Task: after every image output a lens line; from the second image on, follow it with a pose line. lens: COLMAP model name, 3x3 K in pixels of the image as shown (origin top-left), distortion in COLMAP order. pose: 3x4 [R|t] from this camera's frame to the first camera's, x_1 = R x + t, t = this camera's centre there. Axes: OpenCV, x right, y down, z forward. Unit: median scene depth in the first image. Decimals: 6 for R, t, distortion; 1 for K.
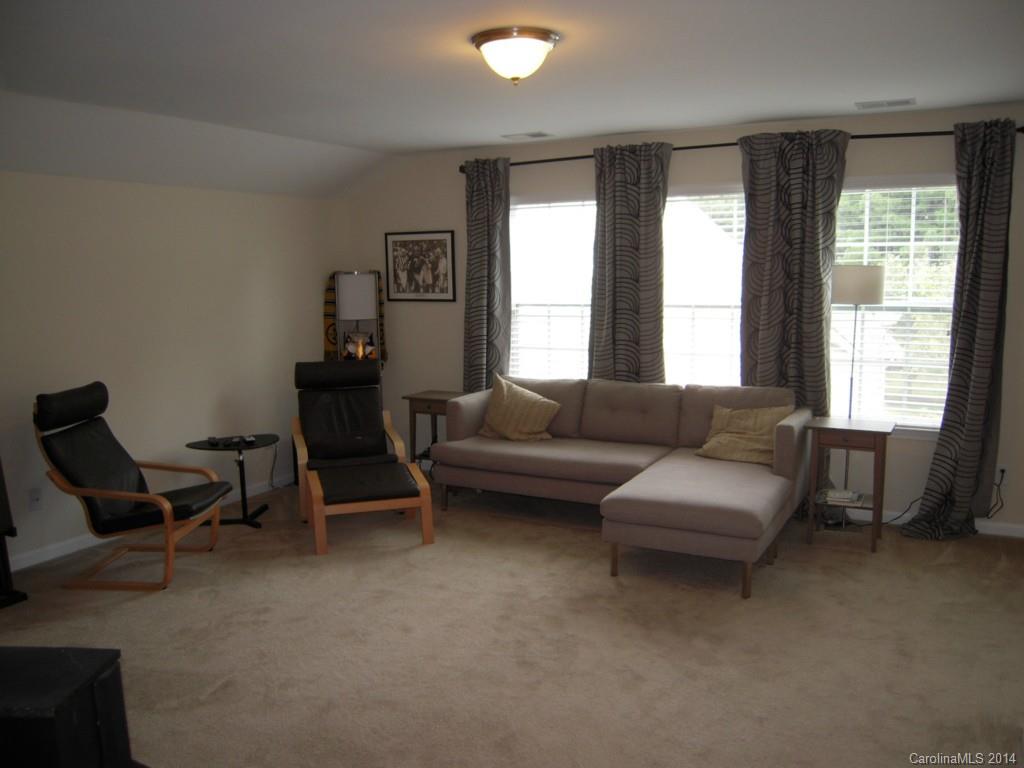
lens RADIAL K [[875.4, 0, 513.0], [0, 875.4, 404.6], [0, 0, 1]] dist [-0.088631, 0.000683]
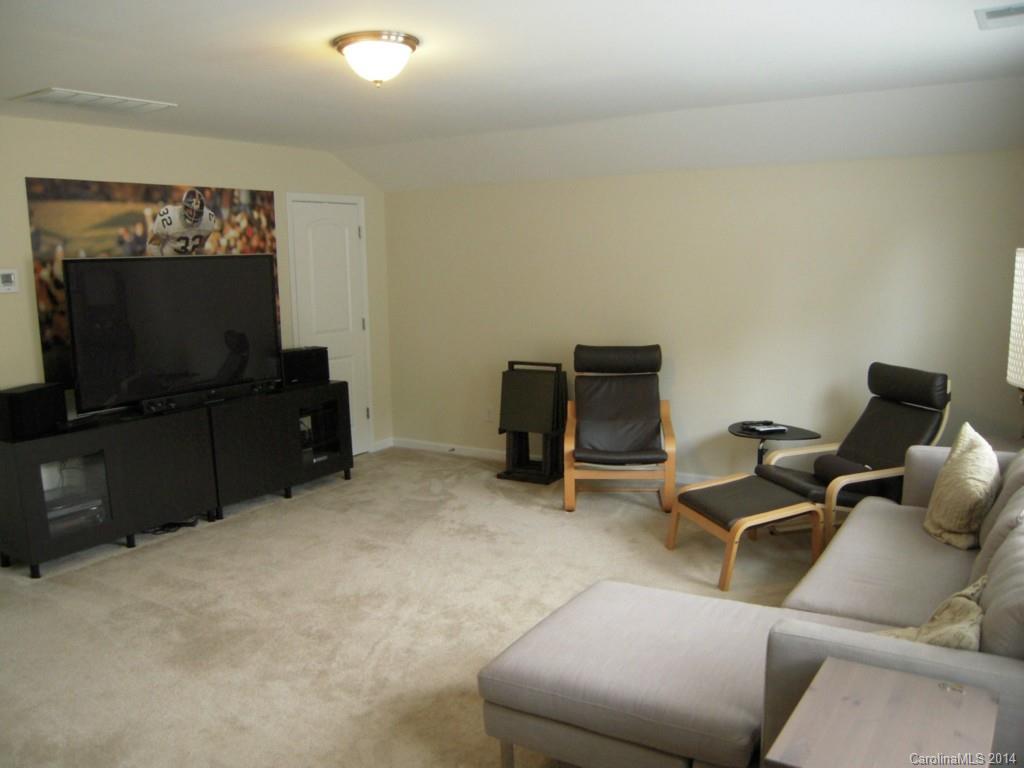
lens RADIAL K [[875.4, 0, 513.0], [0, 875.4, 404.6], [0, 0, 1]] dist [-0.088631, 0.000683]
pose [[-0.071628, 0.173086, -0.982299, 0.786231], [-0.131664, 0.974570, 0.181325, -0.149135], [0.988703, 0.142321, -0.047017, 0.935033]]
